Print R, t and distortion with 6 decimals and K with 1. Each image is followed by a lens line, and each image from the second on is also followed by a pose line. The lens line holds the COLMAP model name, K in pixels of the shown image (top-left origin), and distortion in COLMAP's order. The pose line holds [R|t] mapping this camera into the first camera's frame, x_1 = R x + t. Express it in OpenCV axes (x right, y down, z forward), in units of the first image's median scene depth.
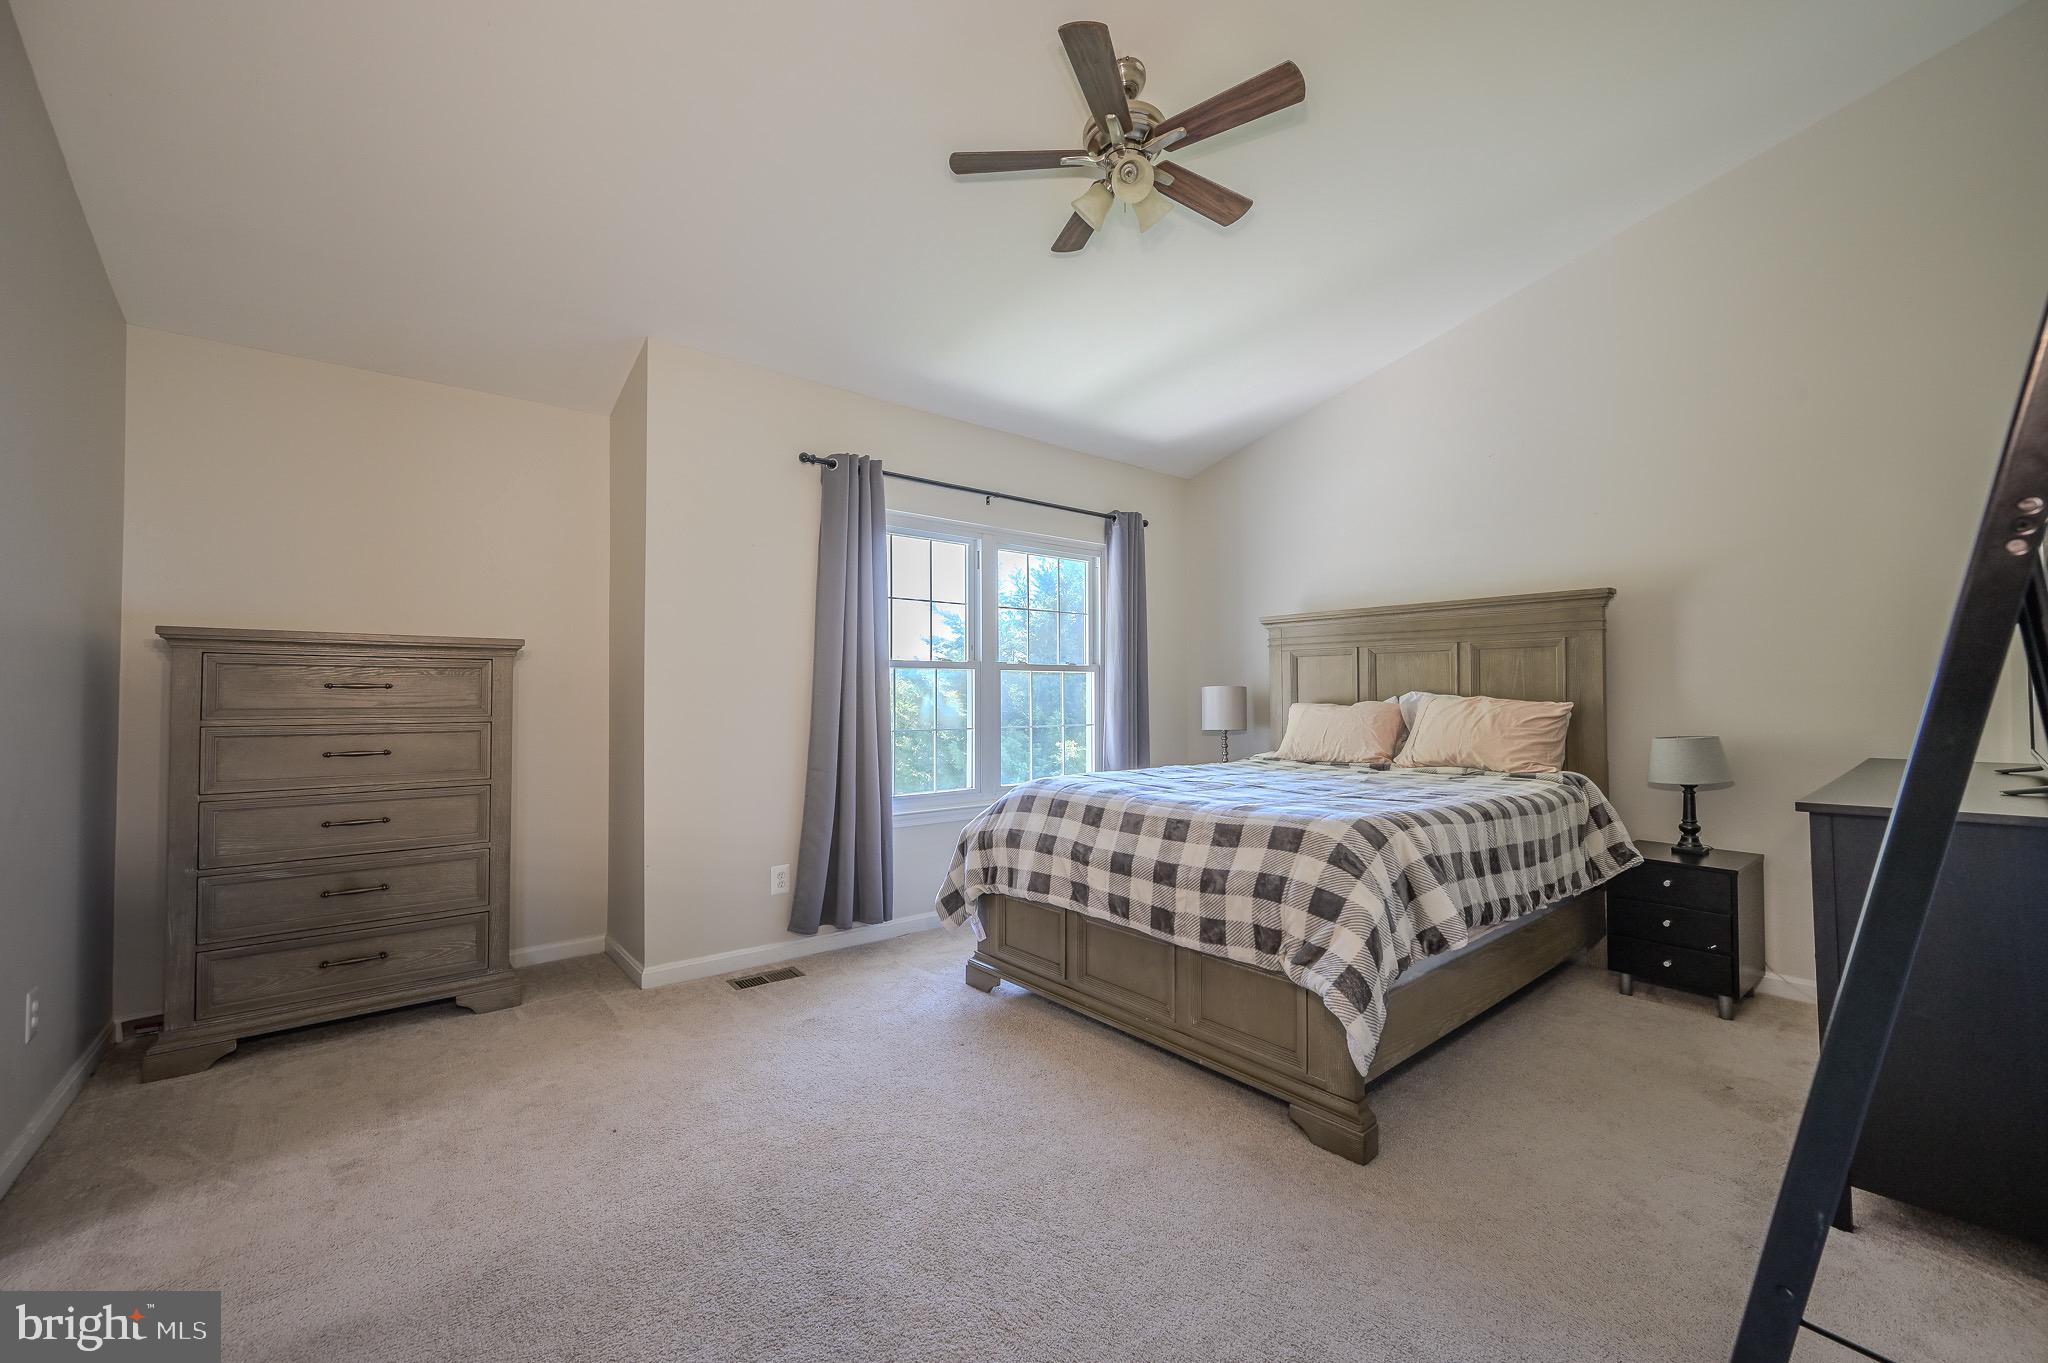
lens RADIAL K [[814.0, 0, 1024.0], [0, 814.0, 681.5], [0, 0, 1]] dist [0.000810, 0.000058]
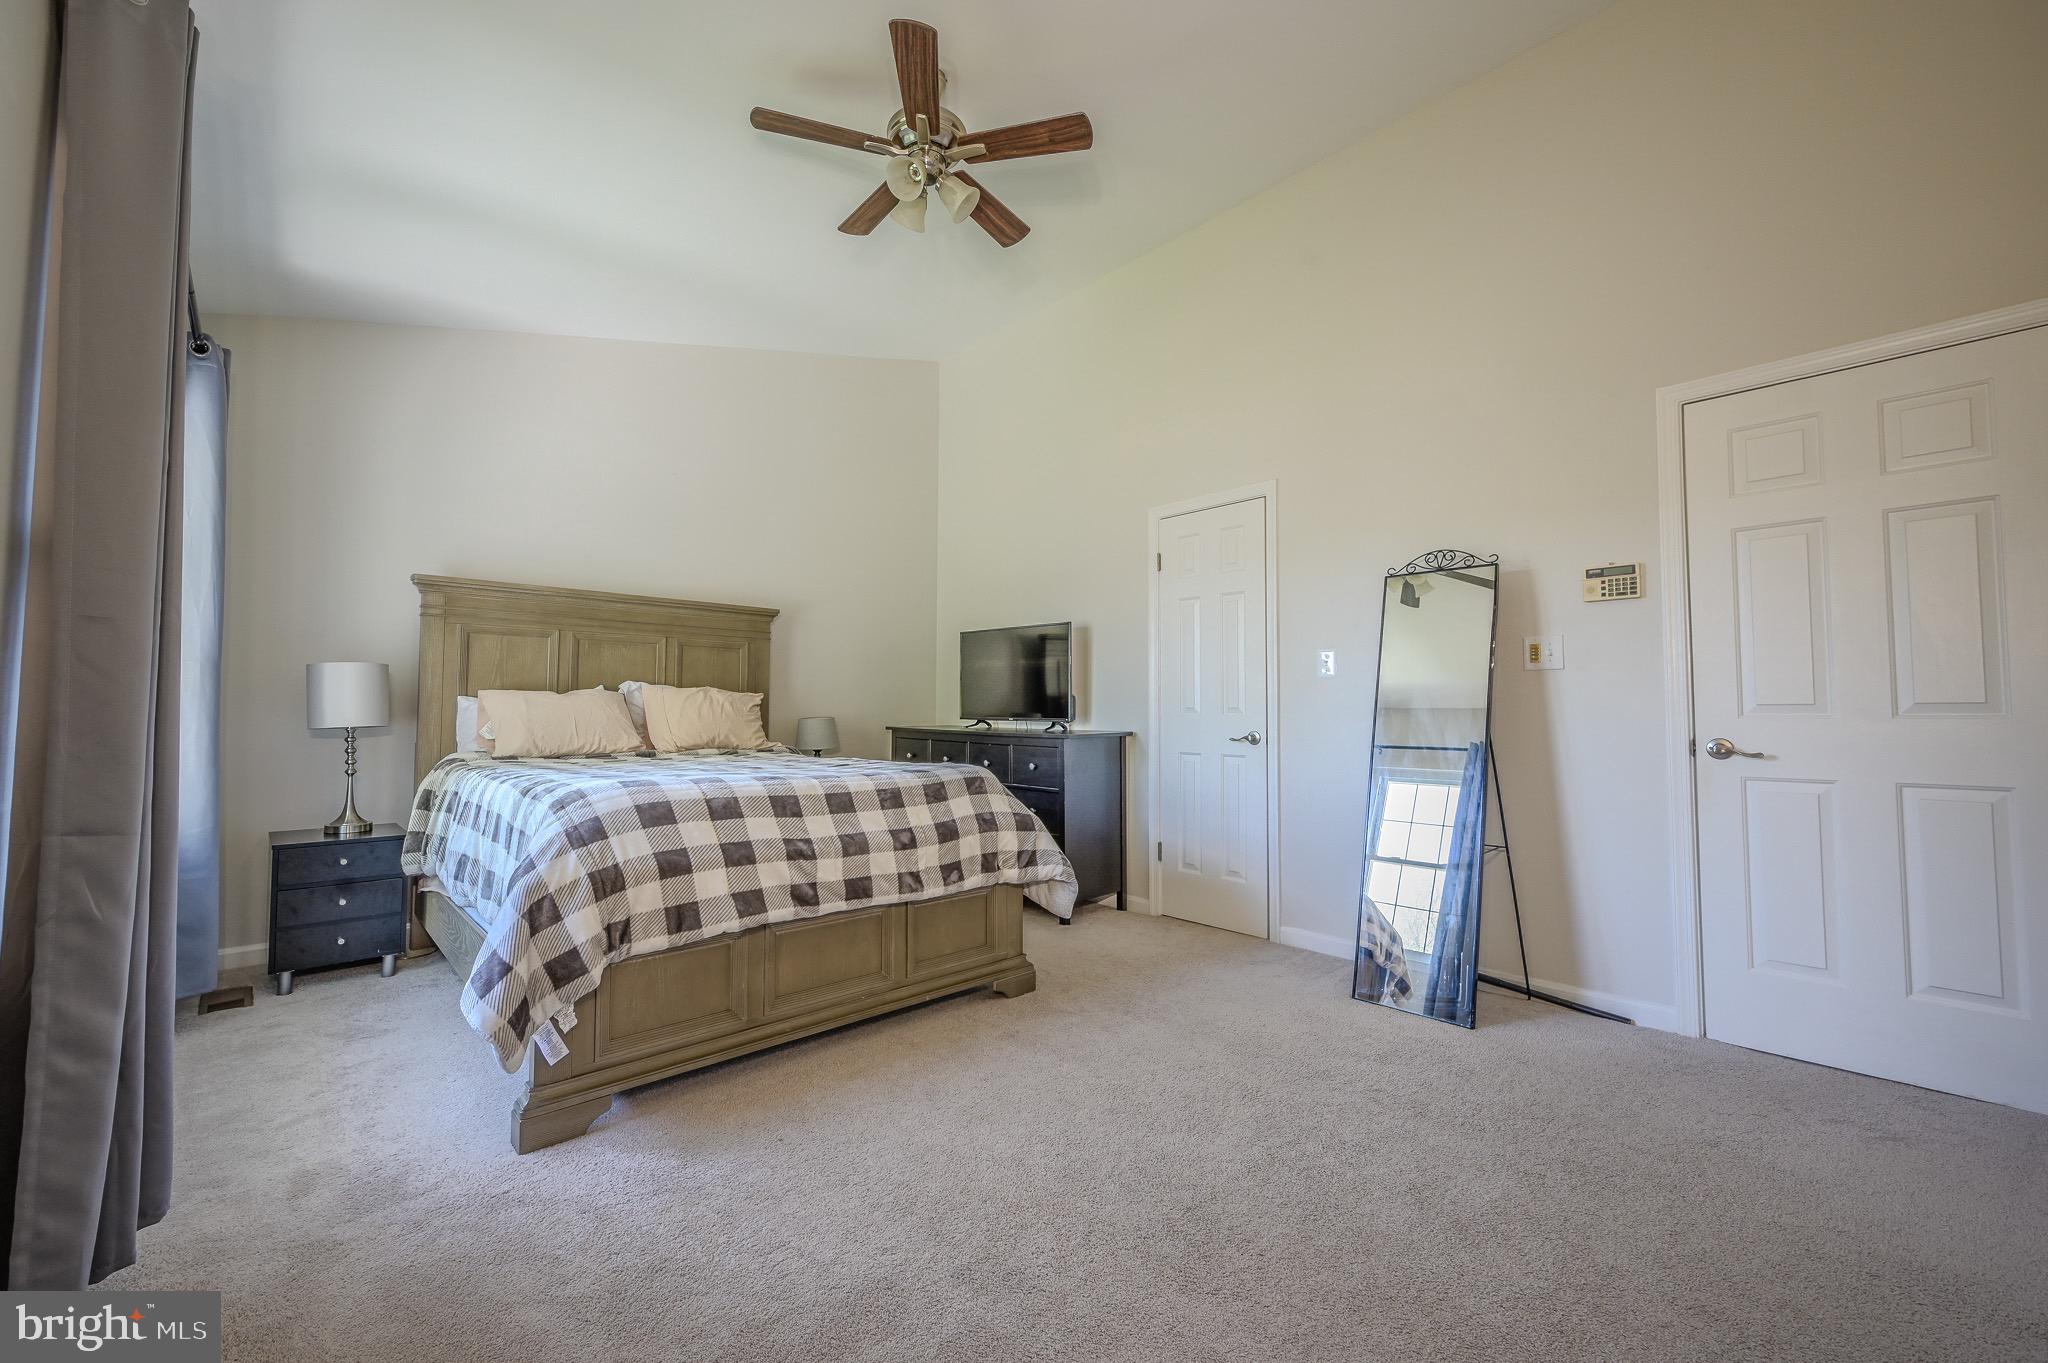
lens RADIAL K [[814.0, 0, 1024.0], [0, 814.0, 681.5], [0, 0, 1]] dist [0.000810, 0.000058]
pose [[-0.055073, 0.040948, 0.997642, -0.627548], [-0.020419, 0.998904, -0.042127, 0.051188], [-0.998274, -0.022691, -0.054176, 0.634681]]
